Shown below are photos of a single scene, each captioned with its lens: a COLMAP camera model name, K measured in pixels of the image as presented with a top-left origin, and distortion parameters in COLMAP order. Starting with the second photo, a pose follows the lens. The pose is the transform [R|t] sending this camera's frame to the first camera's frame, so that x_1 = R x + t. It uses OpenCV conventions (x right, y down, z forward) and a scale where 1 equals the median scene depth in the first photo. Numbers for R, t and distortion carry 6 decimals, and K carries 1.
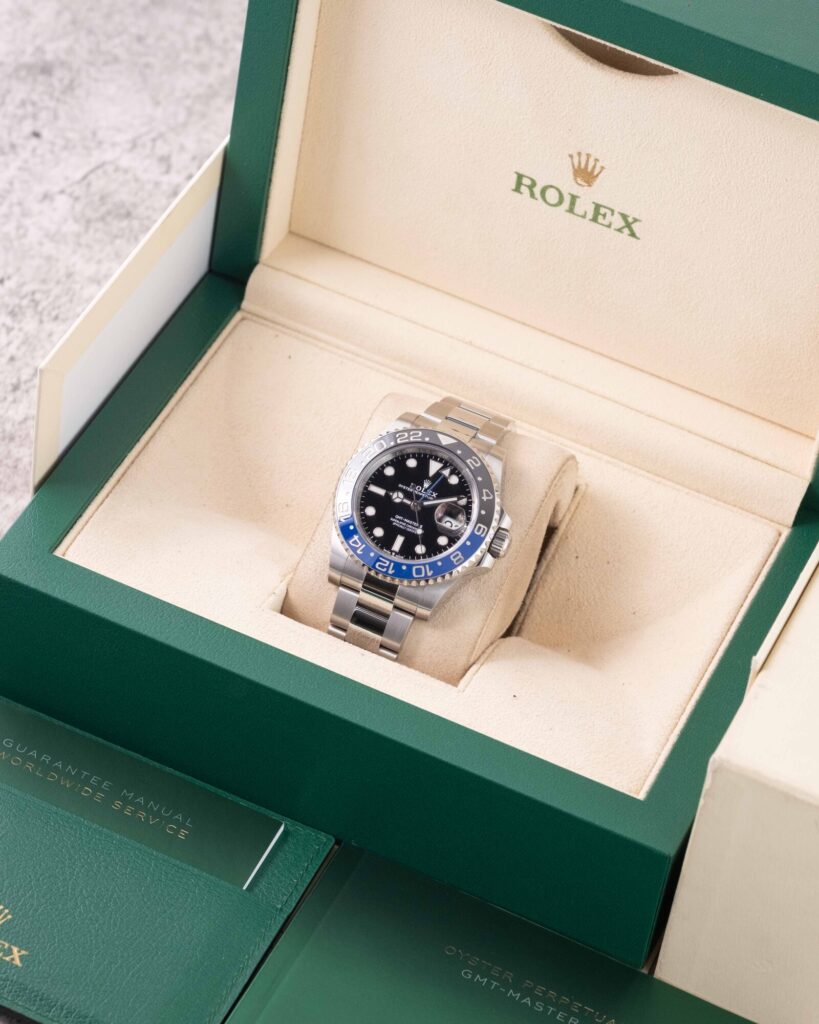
lens RADIAL K [[4196.9, 0, 410.9], [0, 4196.9, 511.7], [0, 0, 1]] dist [0.185836, 0.000000]
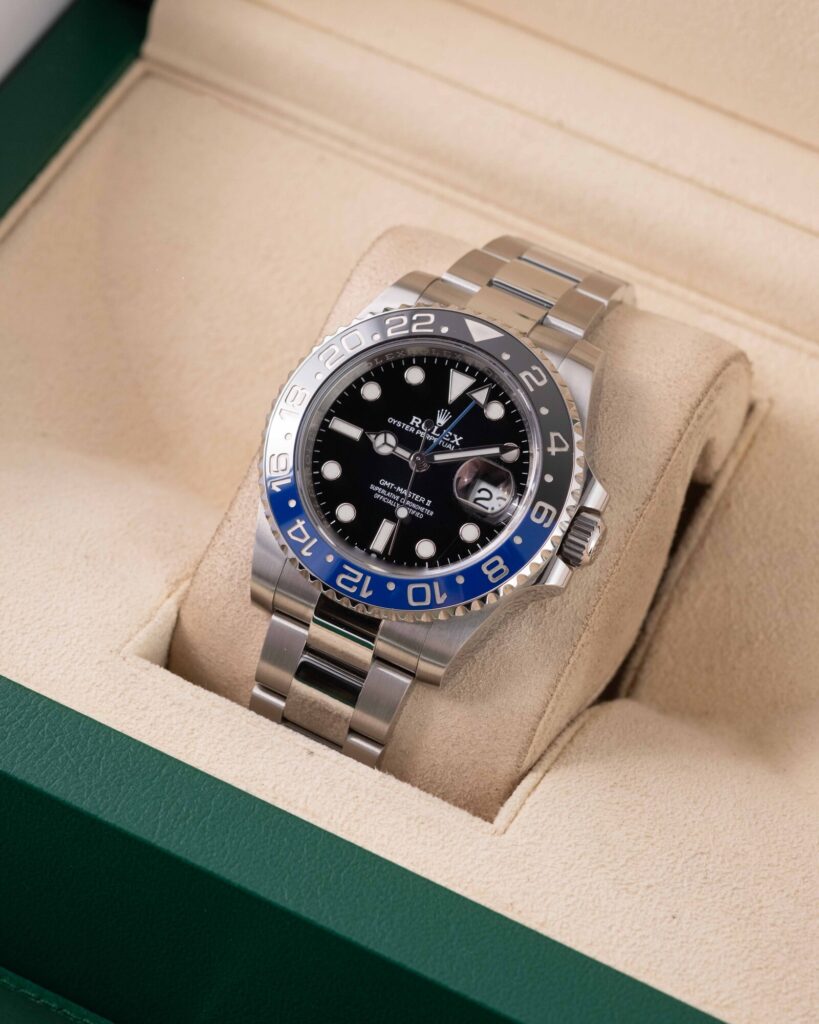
lens RADIAL K [[4196.9, 0, 348.1], [0, 4196.9, 444.8], [0, 0, 1]] dist [0.185836, 0.000000]
pose [[0.995179, 0.013438, -0.097149, 0.041239], [-0.006345, 0.997315, 0.072951, -0.039786], [0.097868, -0.071983, 0.992593, 0.480717]]
